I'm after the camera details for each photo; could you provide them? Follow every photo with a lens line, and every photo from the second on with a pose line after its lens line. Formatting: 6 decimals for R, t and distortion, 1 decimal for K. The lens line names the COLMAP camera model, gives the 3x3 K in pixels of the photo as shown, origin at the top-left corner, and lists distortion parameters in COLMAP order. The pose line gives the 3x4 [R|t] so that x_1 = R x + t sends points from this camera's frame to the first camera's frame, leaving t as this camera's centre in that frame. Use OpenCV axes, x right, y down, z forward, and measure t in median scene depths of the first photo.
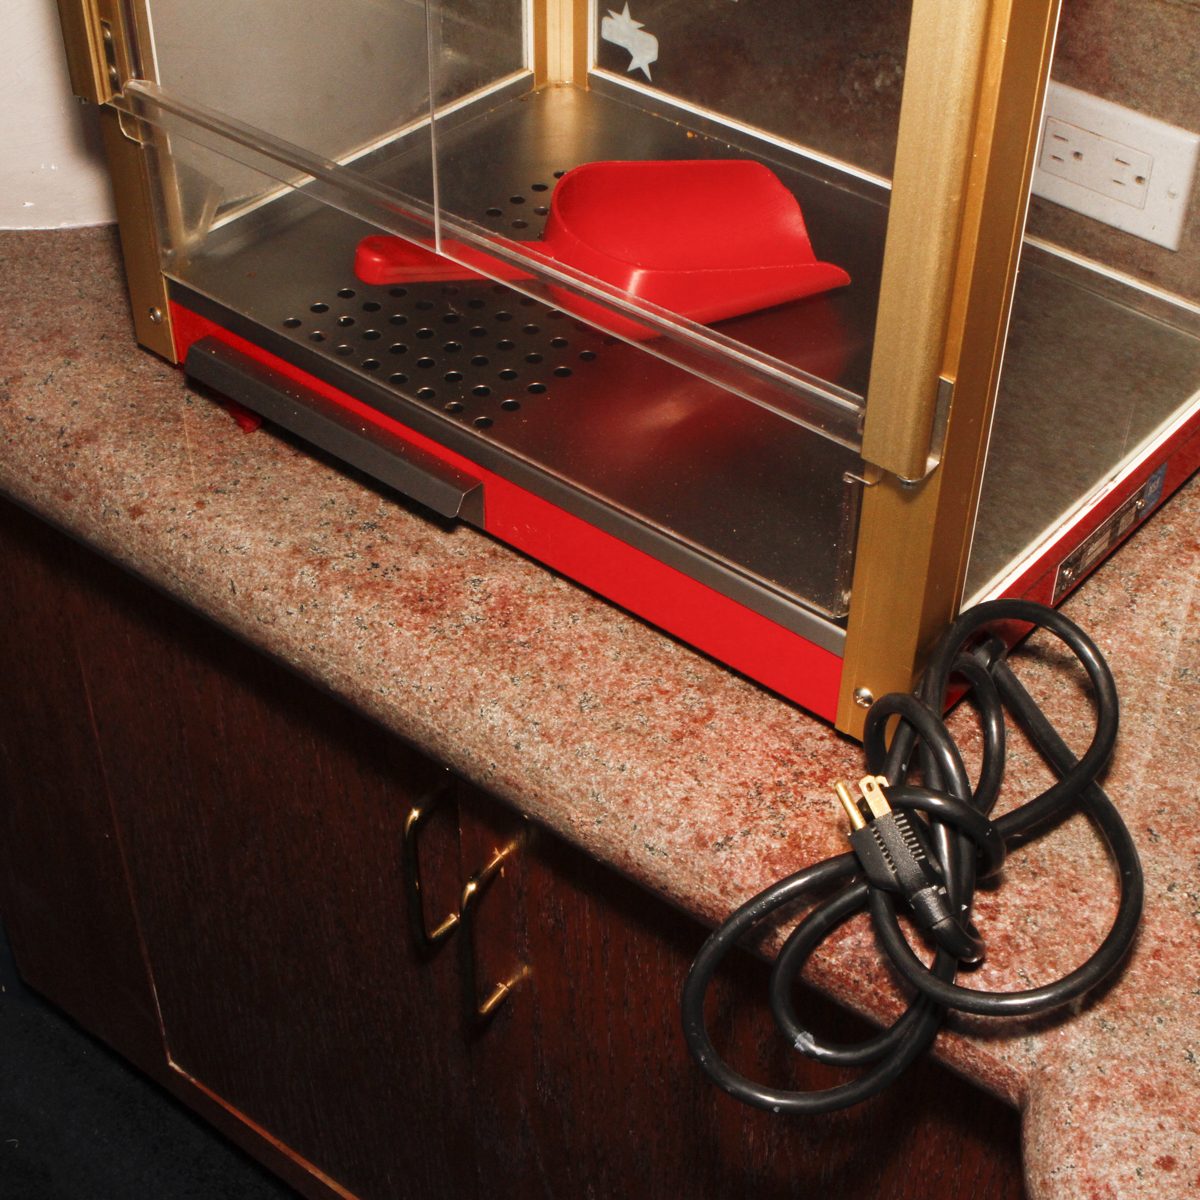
lens RADIAL K [[1951.1, 0, 601.5], [0, 1951.1, 601.6], [0, 0, 1]] dist [-0.142622, 0.000000]
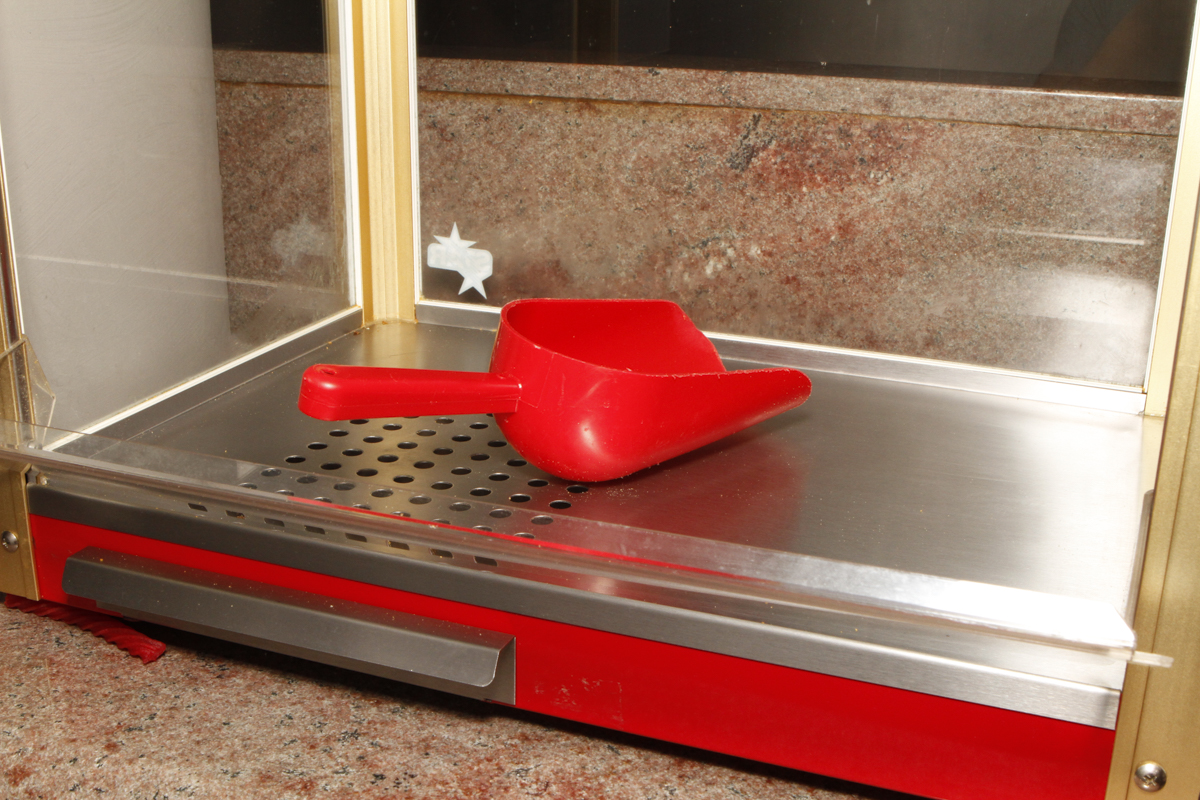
lens RADIAL K [[1416.9, 0, 596.4], [0, 1416.9, 396.8], [0, 0, 1]] dist [-0.078456, 0.000000]
pose [[0.953137, -0.104428, 0.283945, -0.164852], [0.198372, 0.924344, -0.325939, 0.036769], [-0.228426, 0.366991, 0.901742, 0.416127]]
